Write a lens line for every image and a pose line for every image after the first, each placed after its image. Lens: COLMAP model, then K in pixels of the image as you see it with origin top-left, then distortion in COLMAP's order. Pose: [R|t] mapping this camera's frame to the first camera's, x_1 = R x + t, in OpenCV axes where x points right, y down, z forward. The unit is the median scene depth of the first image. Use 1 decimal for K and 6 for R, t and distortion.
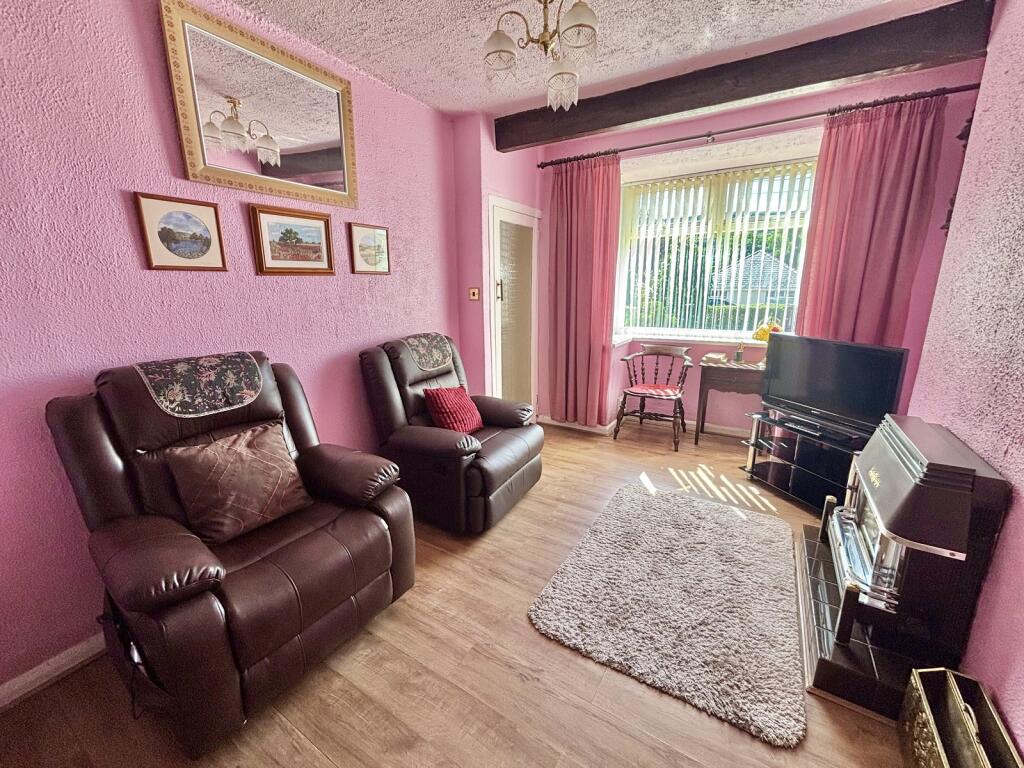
lens RADIAL K [[416.5, 0, 510.5], [0, 416.5, 383.6], [0, 0, 1]] dist [0.000781, 0.000242]
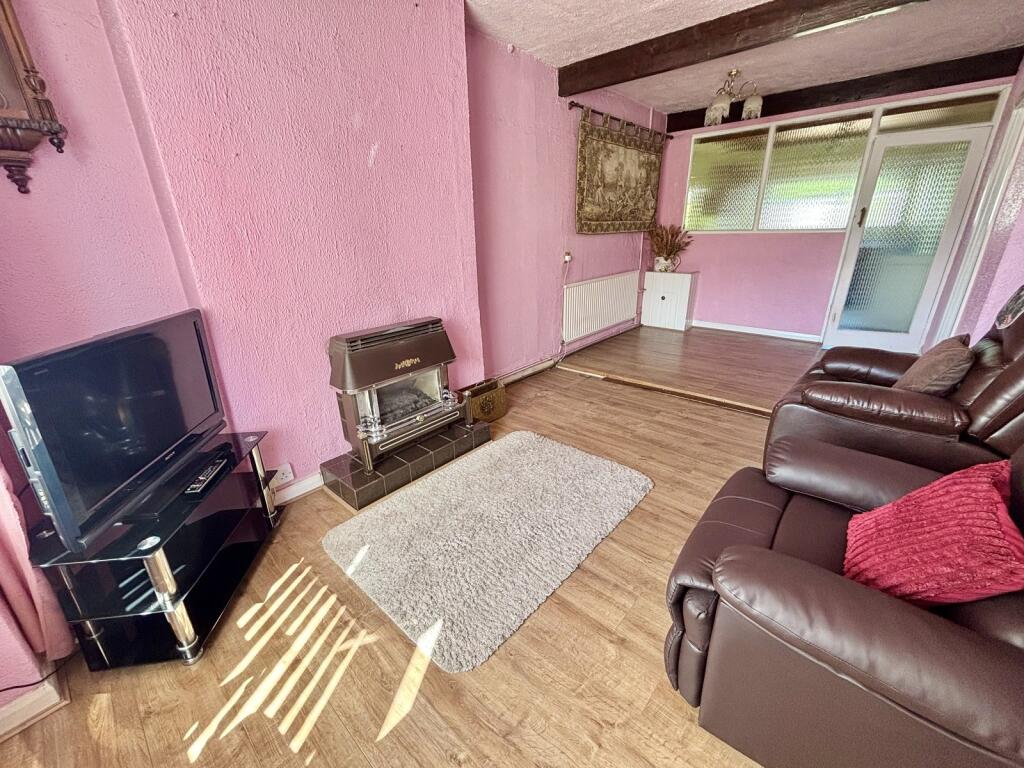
lens RADIAL K [[416.5, 0, 510.5], [0, 416.5, 383.6], [0, 0, 1]] dist [0.000781, 0.000242]
pose [[-0.985356, -0.026534, 0.168432, 0.169937], [0.072791, 0.827822, 0.556249, -0.276921], [-0.154191, 0.560364, -0.813768, 1.246941]]
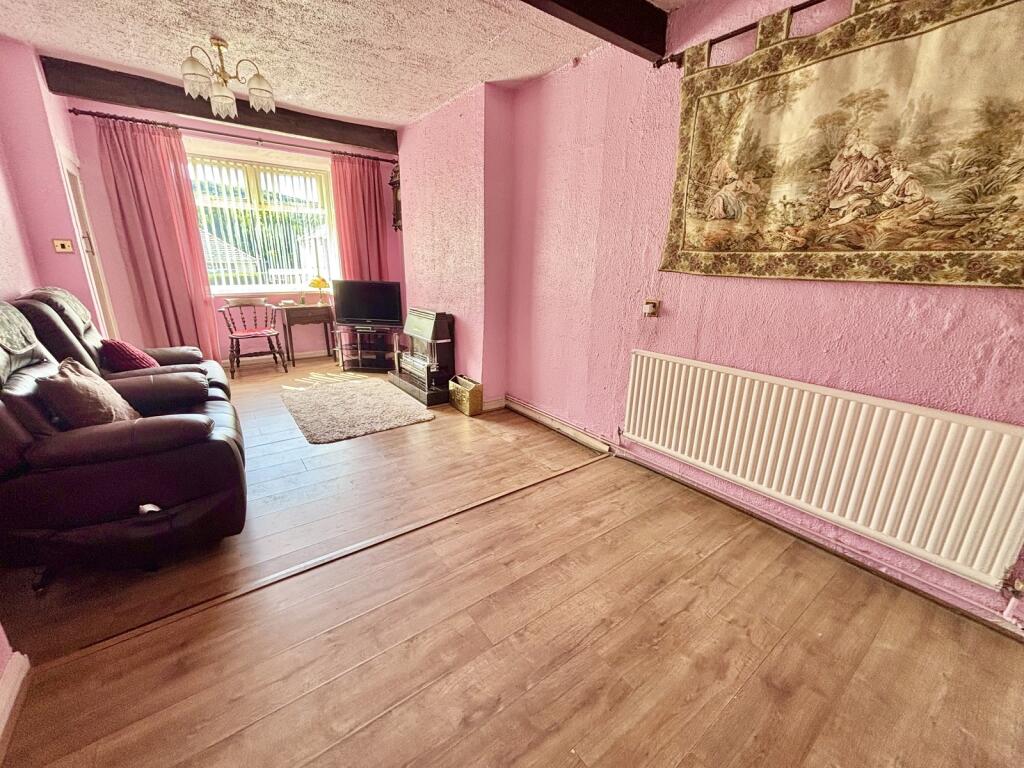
lens RADIAL K [[416.5, 0, 510.5], [0, 416.5, 383.6], [0, 0, 1]] dist [0.000781, 0.000242]
pose [[0.370572, -0.240541, 0.897116, -0.717878], [0.190954, 0.964980, 0.179860, 0.116501], [-0.908963, 0.104657, 0.403527, -0.276675]]
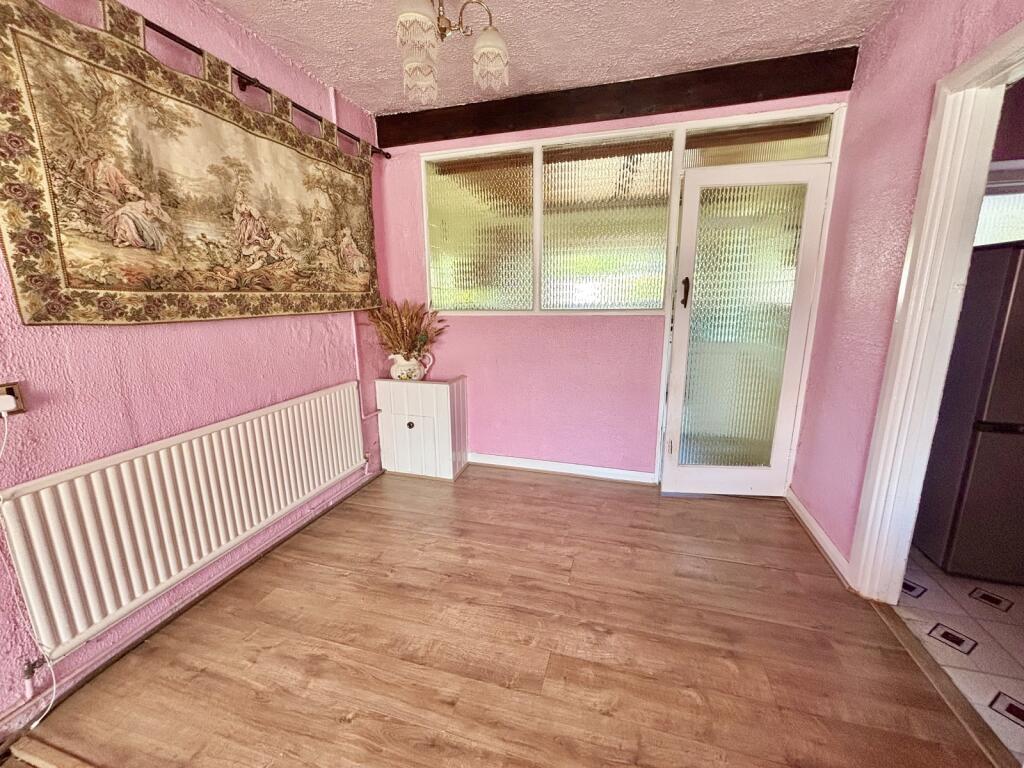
lens RADIAL K [[416.5, 0, 510.5], [0, 416.5, 383.6], [0, 0, 1]] dist [0.000781, 0.000242]
pose [[-0.964950, 0.074527, -0.251629, -0.176375], [-0.041064, 0.904140, 0.425259, -0.046703], [0.259201, 0.420687, -0.869389, 0.305023]]
